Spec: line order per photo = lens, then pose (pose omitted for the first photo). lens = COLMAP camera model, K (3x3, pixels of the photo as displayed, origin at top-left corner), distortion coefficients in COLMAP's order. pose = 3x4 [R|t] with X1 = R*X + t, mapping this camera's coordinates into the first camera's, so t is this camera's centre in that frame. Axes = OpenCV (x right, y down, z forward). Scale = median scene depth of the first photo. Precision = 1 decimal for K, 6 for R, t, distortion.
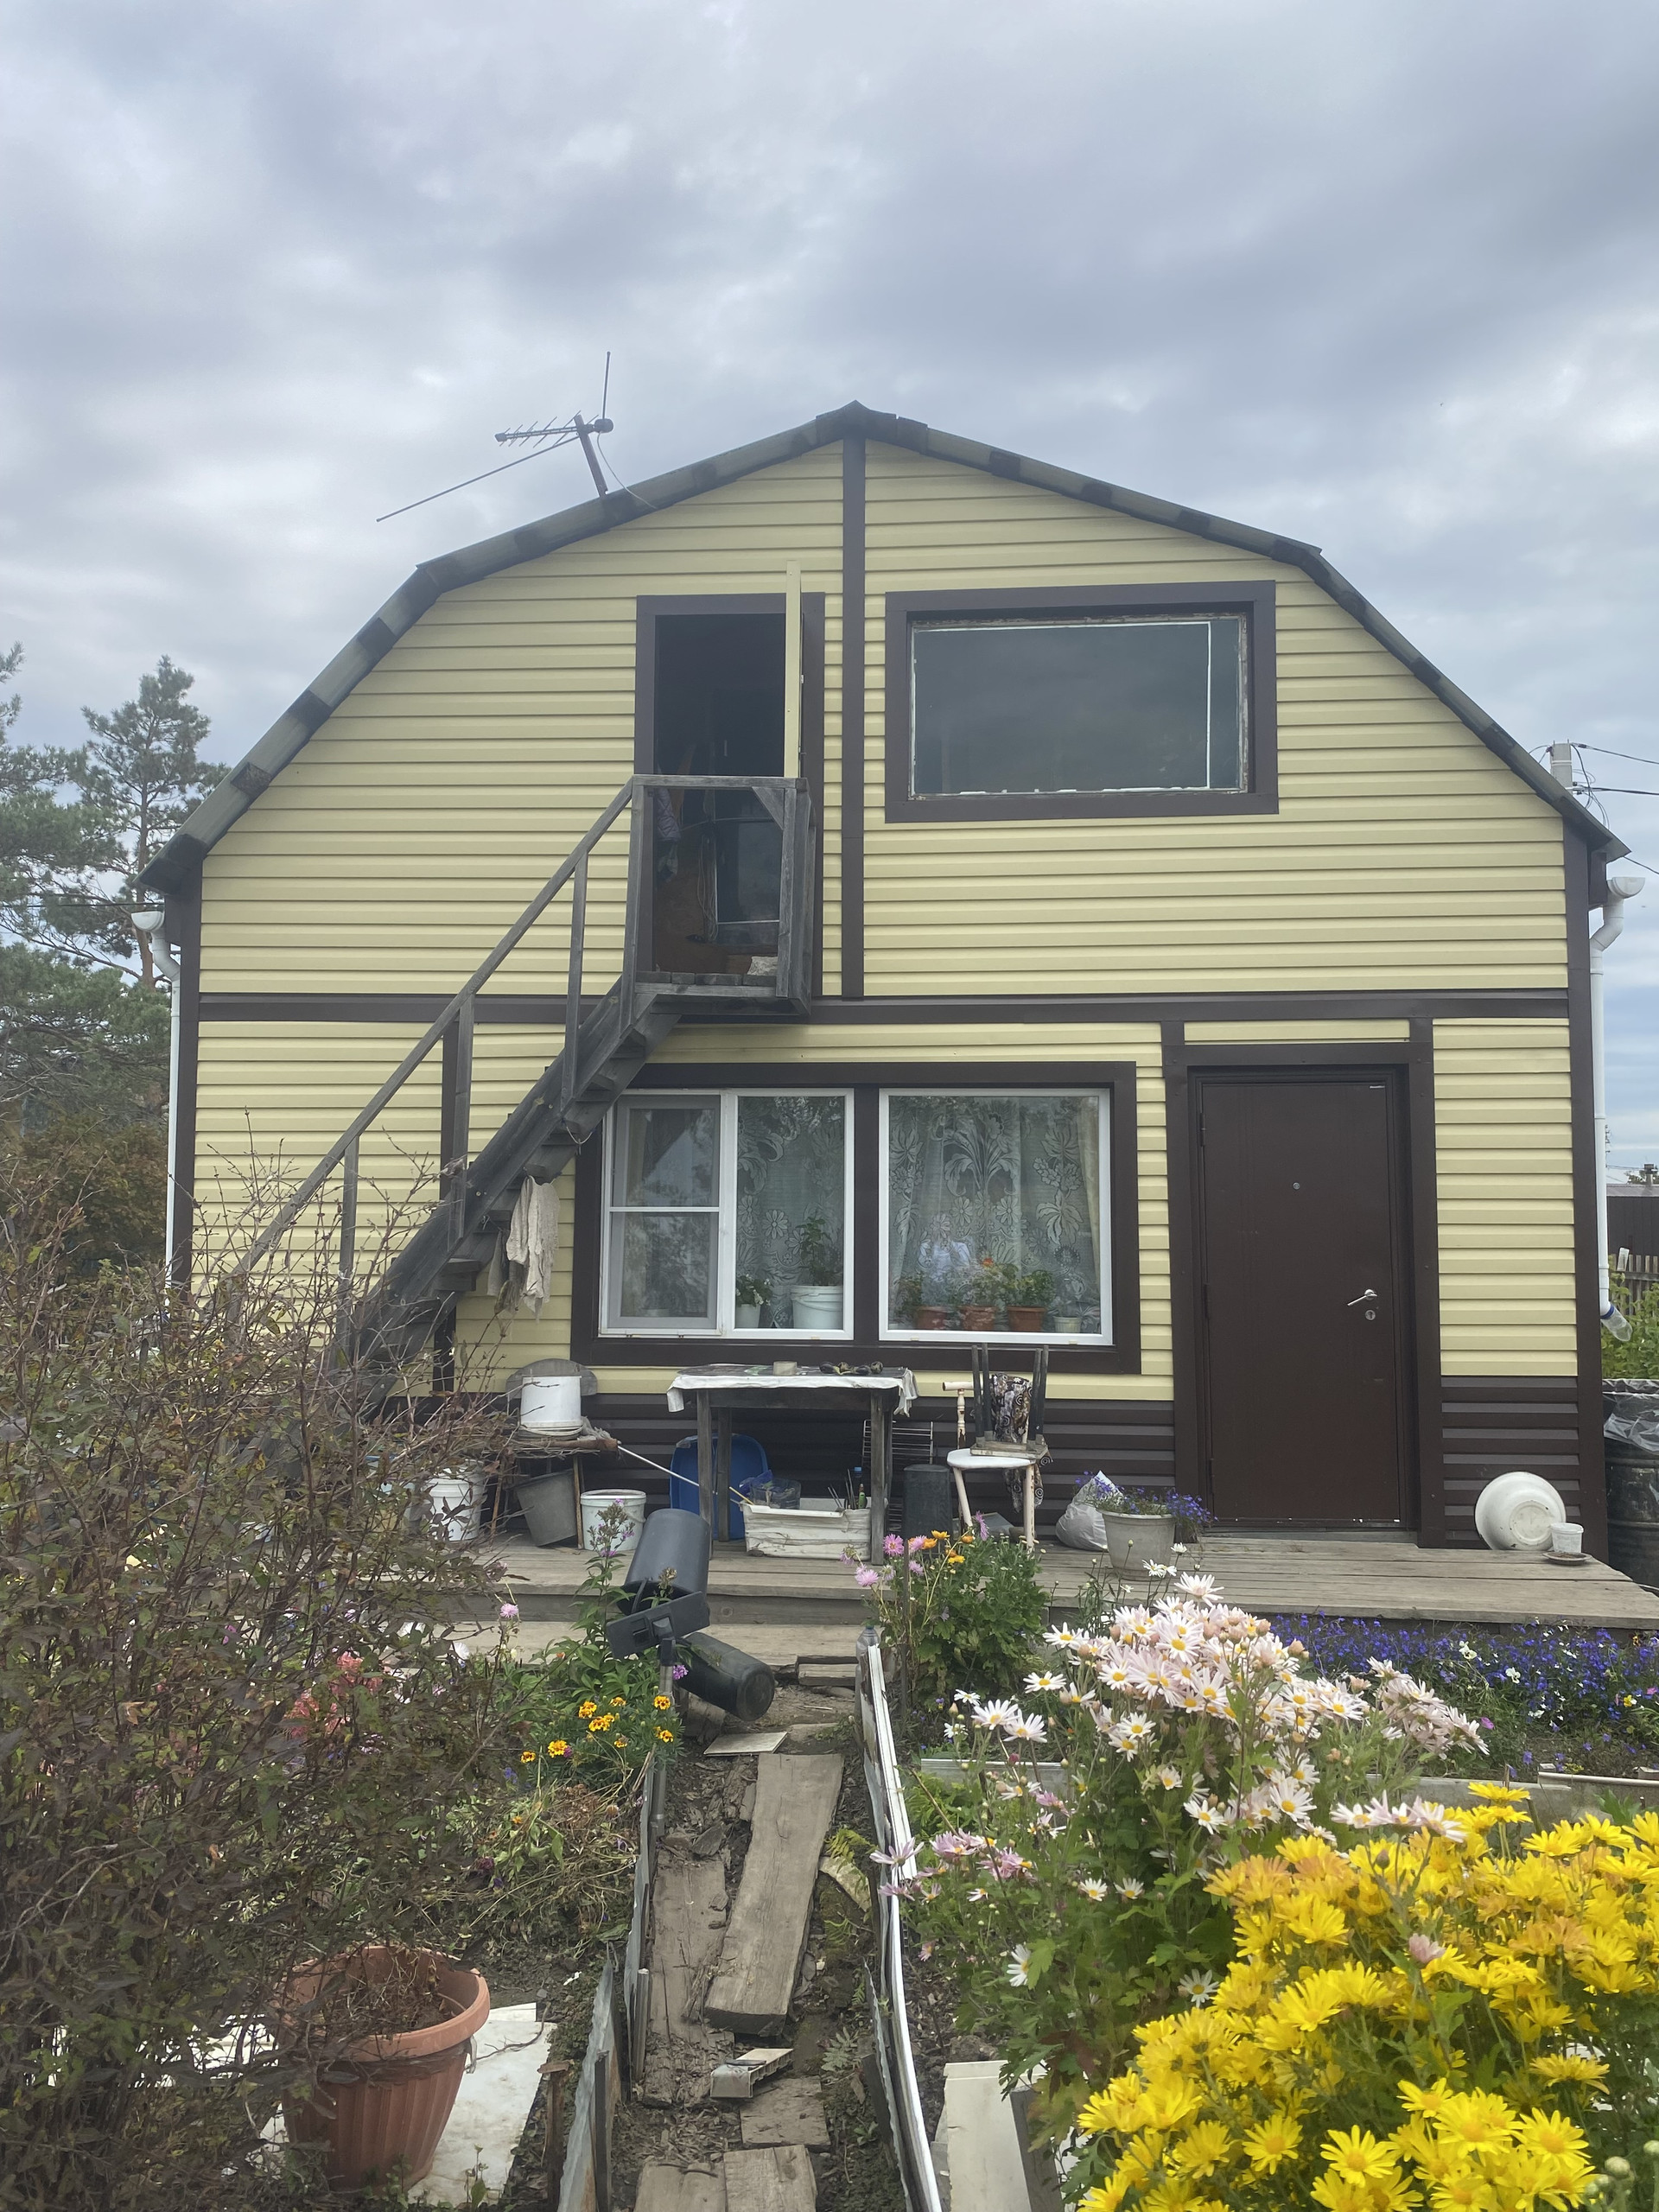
lens RADIAL K [[1796.1, 0, 834.4], [0, 1796.1, 1101.0], [0, 0, 1]] dist [0.025719, -0.022666]
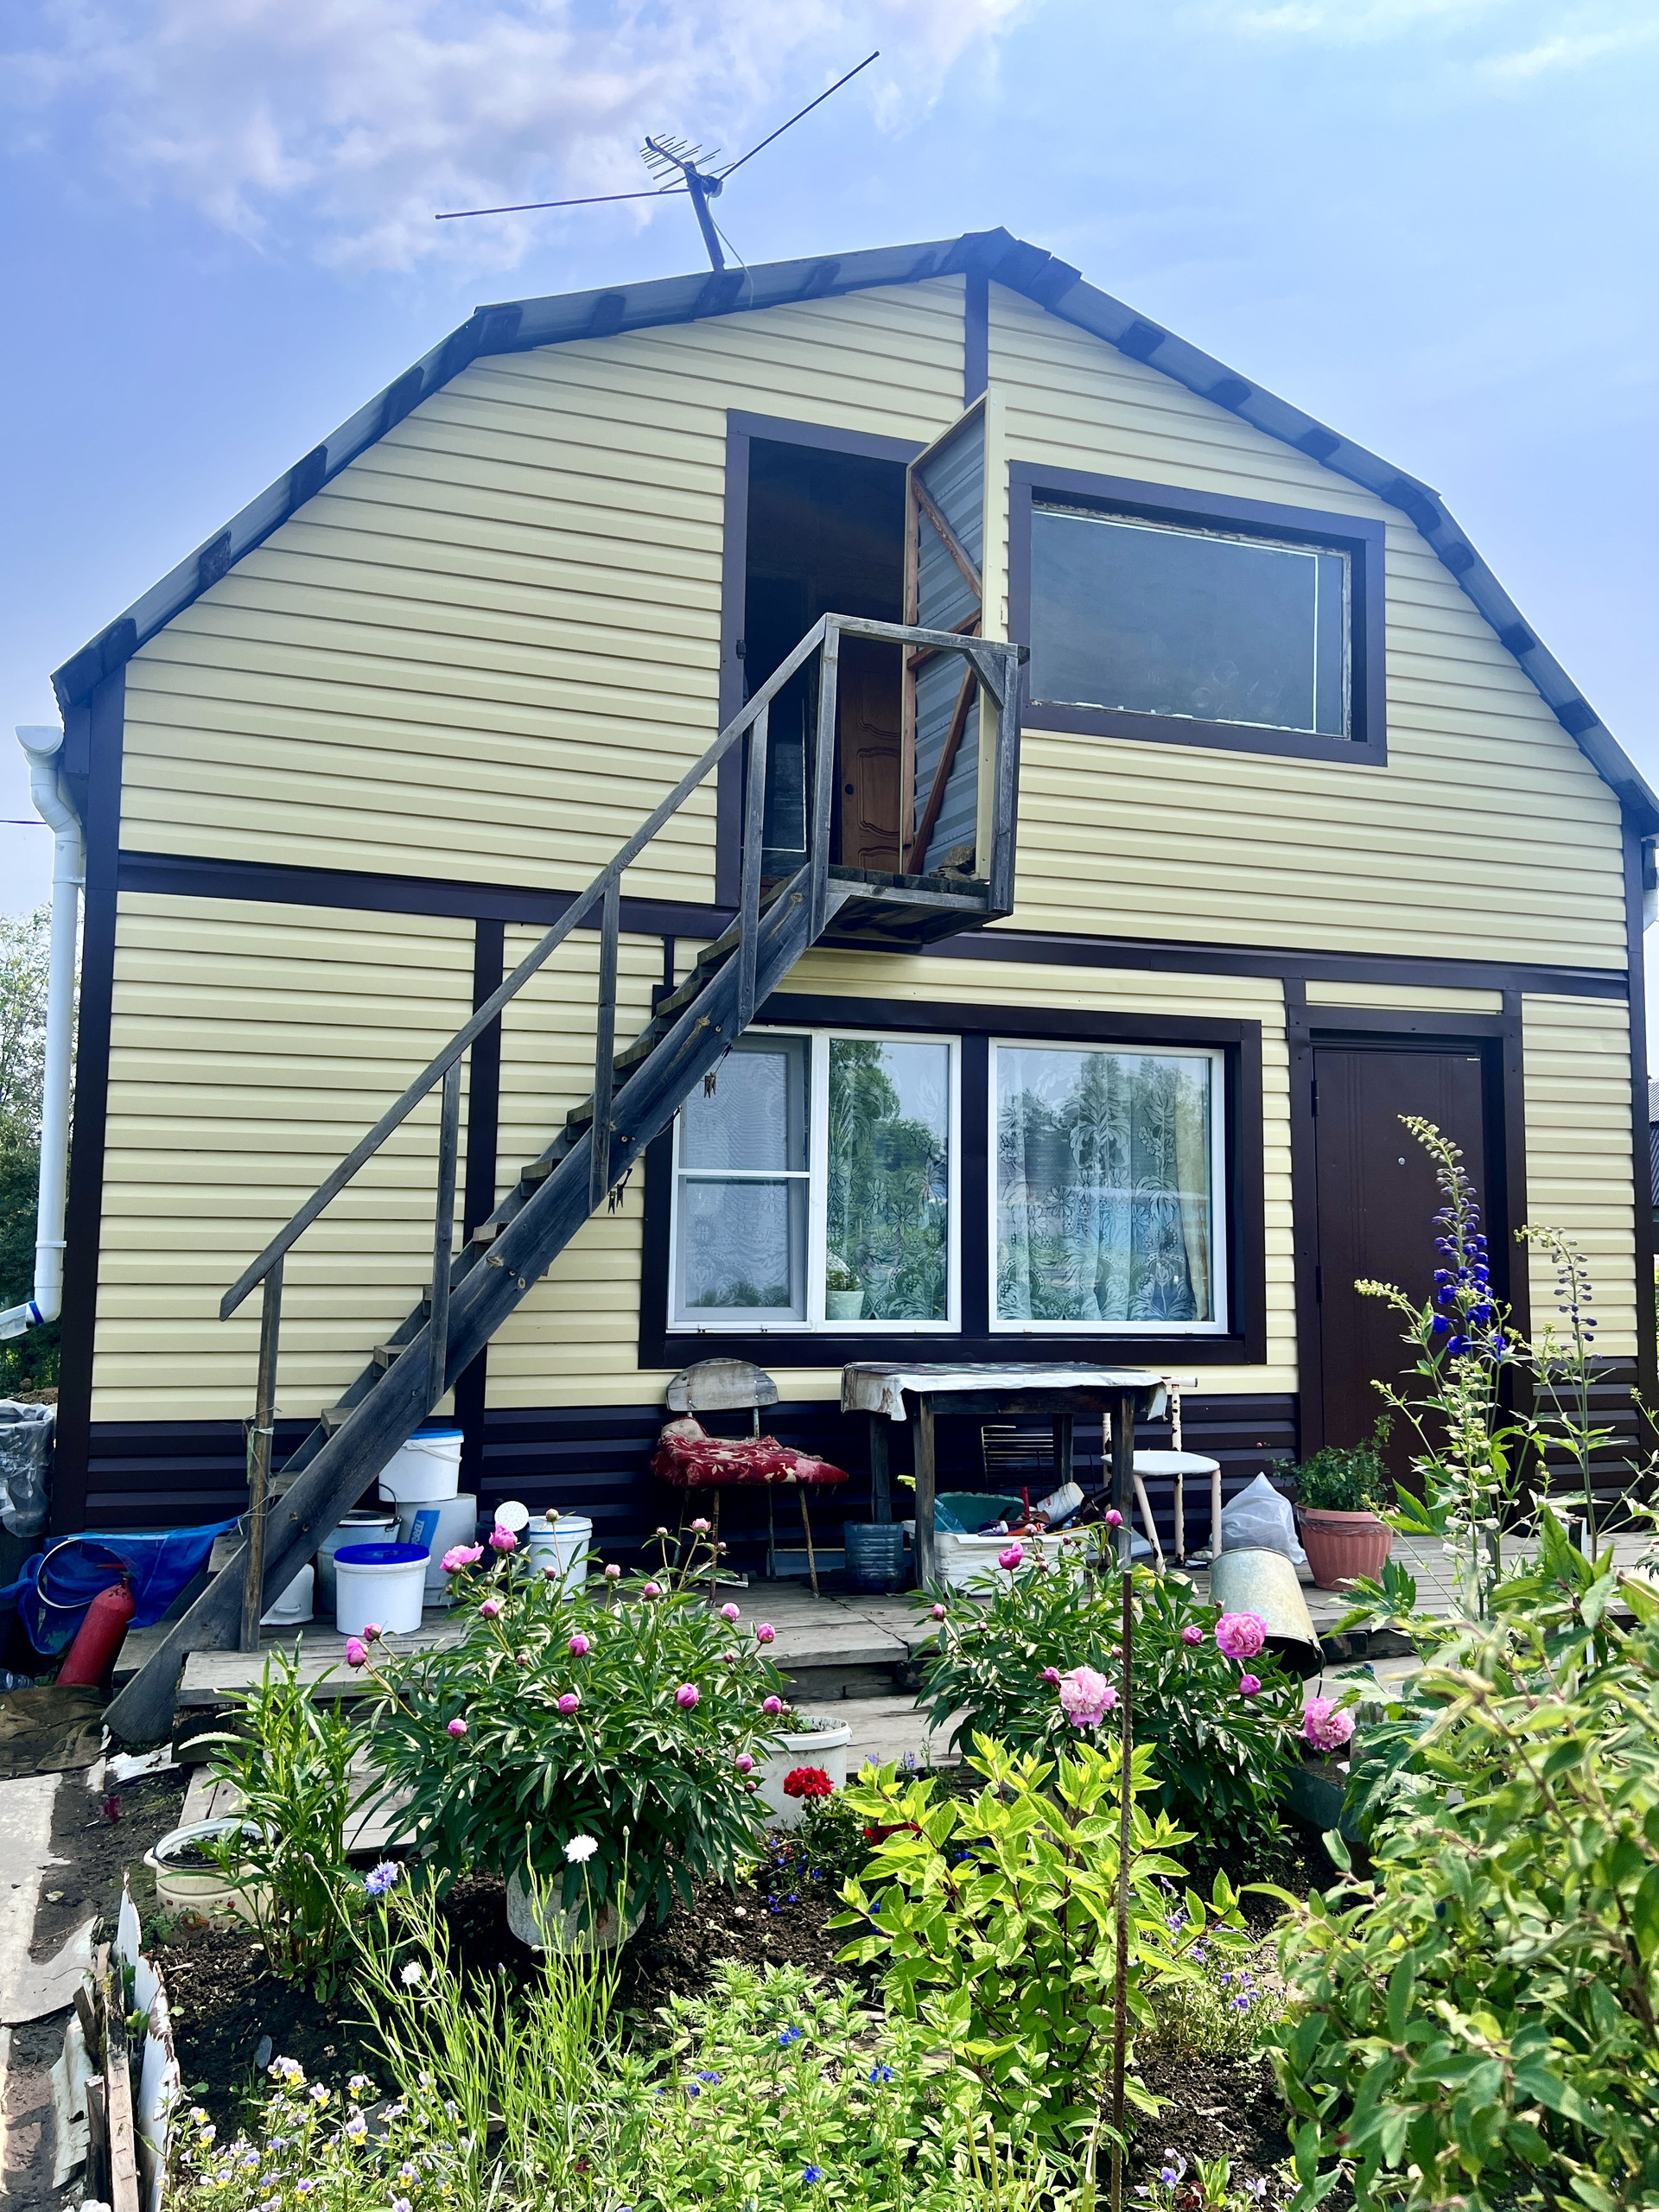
lens RADIAL K [[1714.4, 0, 830.5], [0, 1714.4, 1111.4], [0, 0, 1]] dist [0.002122, -0.003908]
pose [[0.919911, 0.035864, 0.390483, -0.366021], [-0.033663, 0.999355, -0.012481, 0.041871], [-0.390679, -0.001663, 0.920526, 0.286474]]
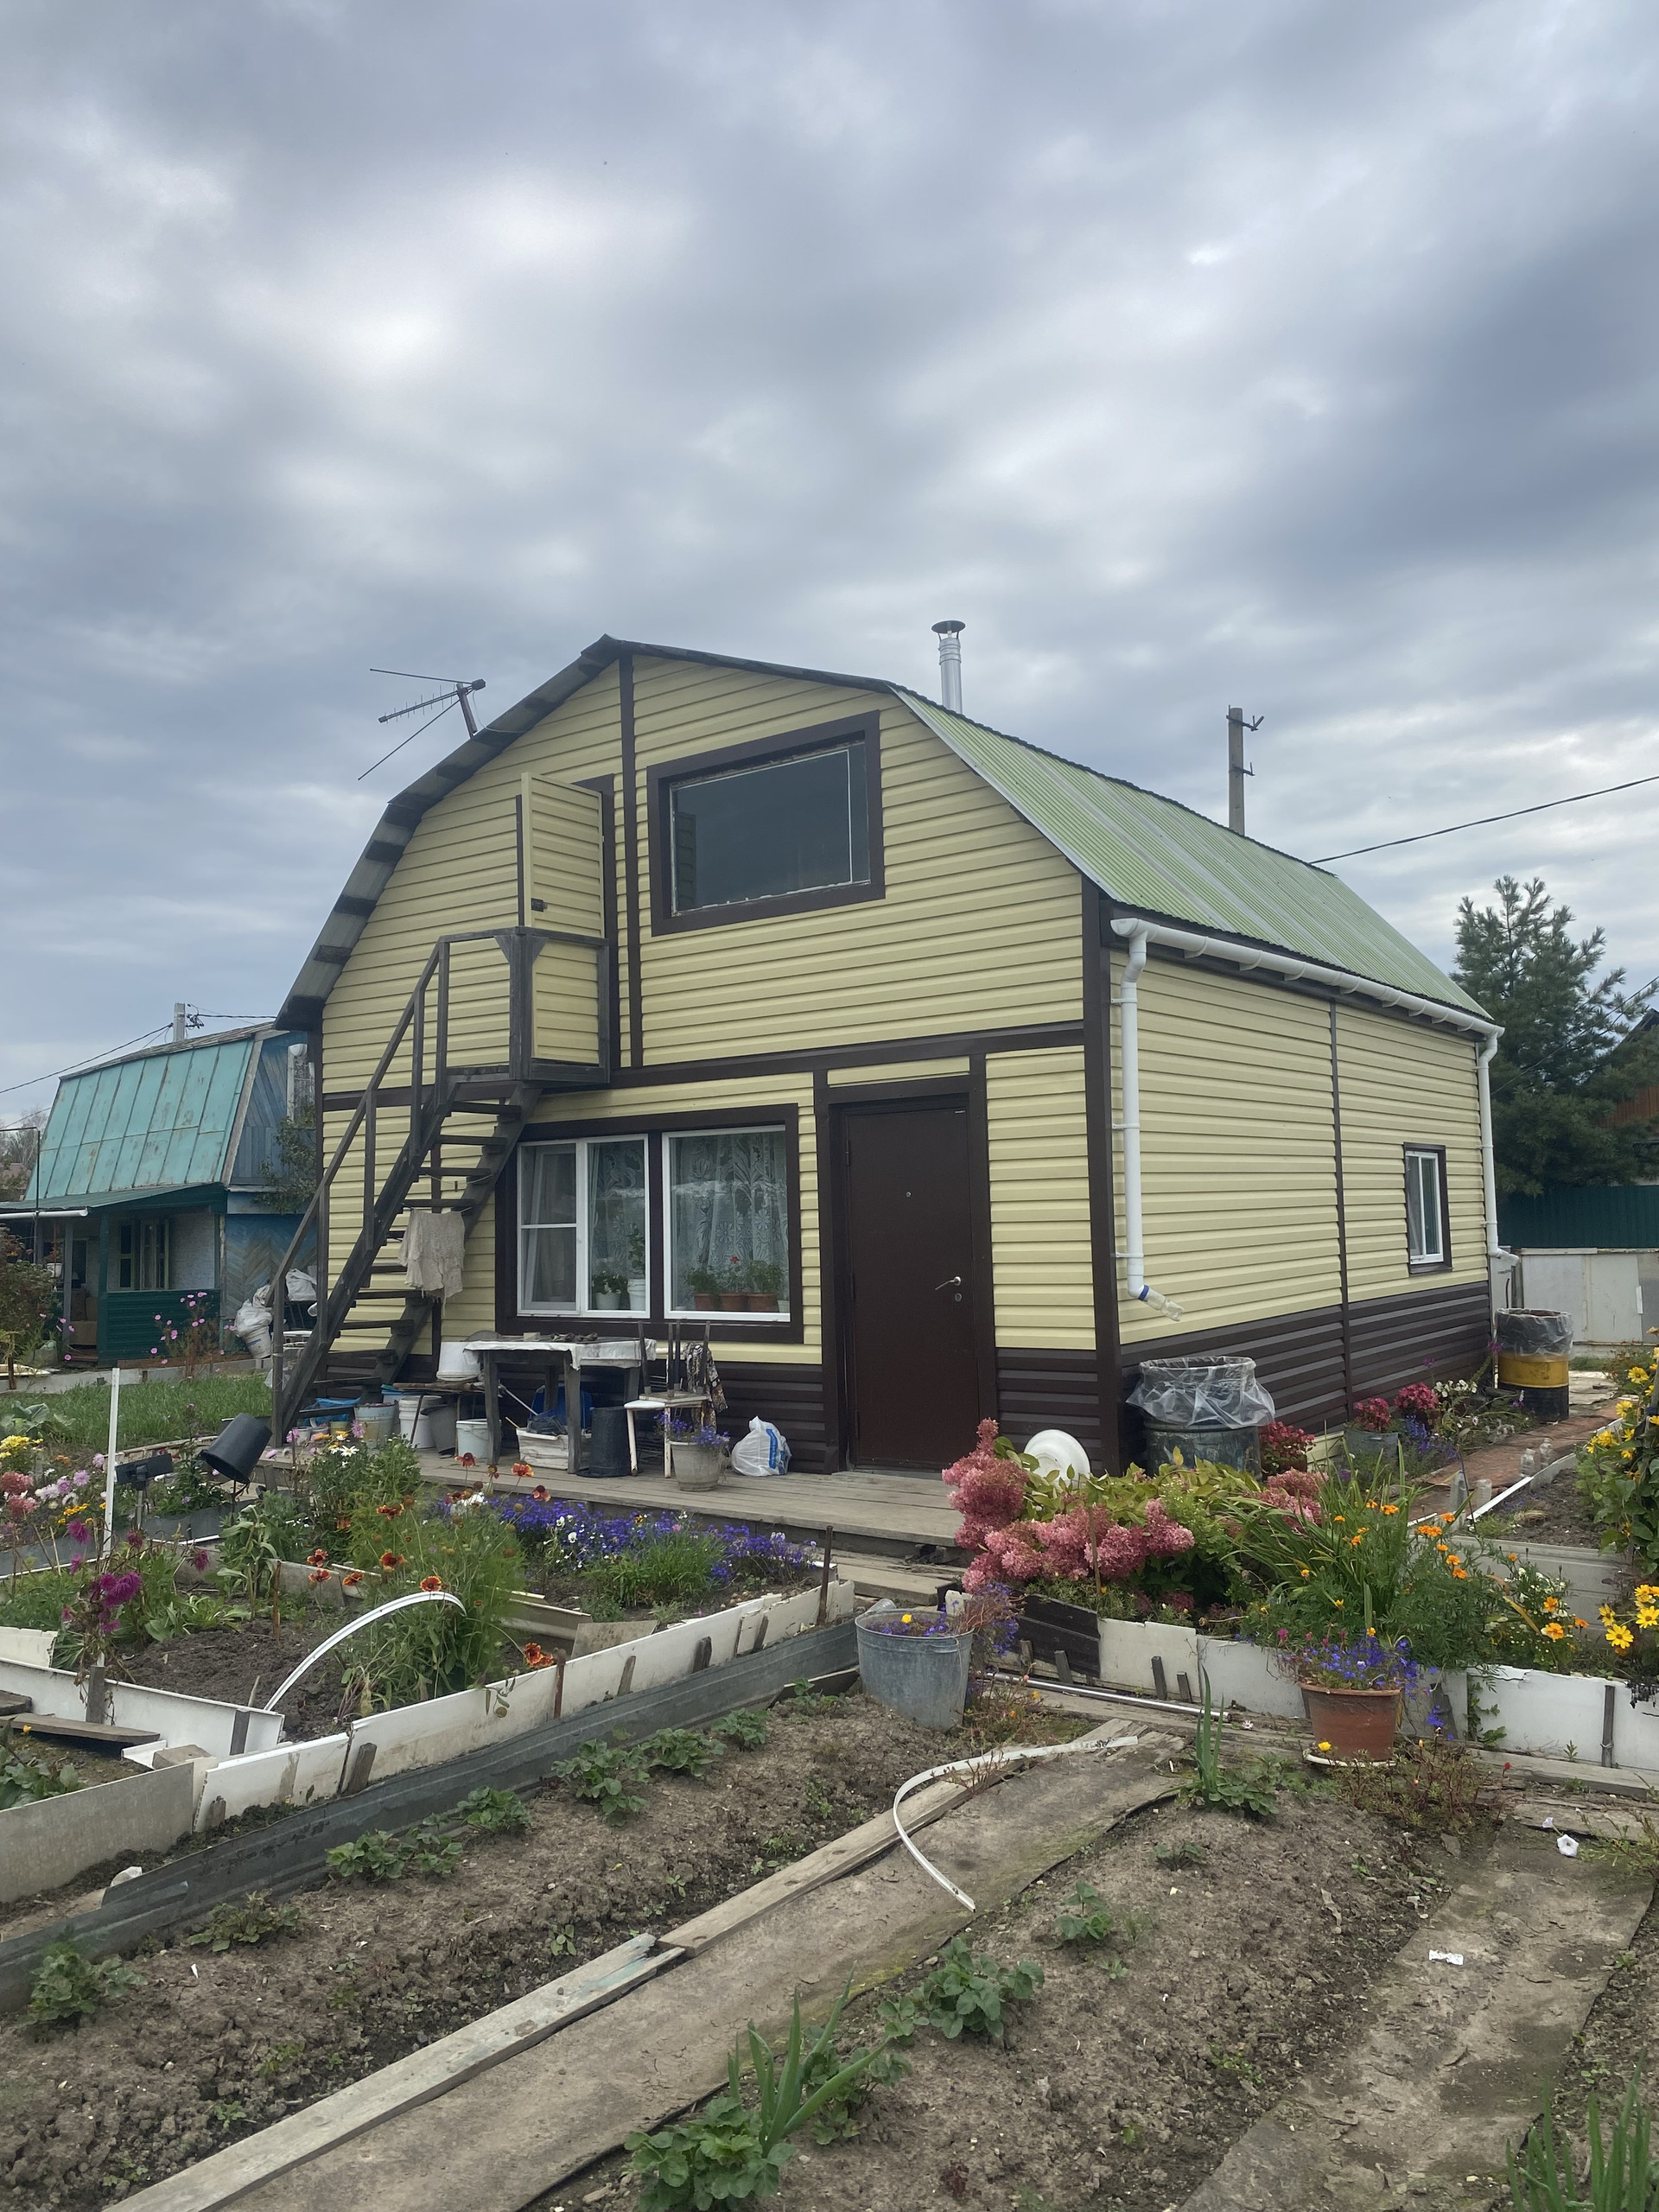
lens RADIAL K [[1796.1, 0, 836.8], [0, 1796.1, 1112.0], [0, 0, 1]] dist [0.025719, -0.022666]
pose [[0.844560, -0.058105, -0.532299, 0.873894], [0.061675, 0.998035, -0.011089, 0.000554], [0.531897, -0.023464, 0.846484, -0.077819]]
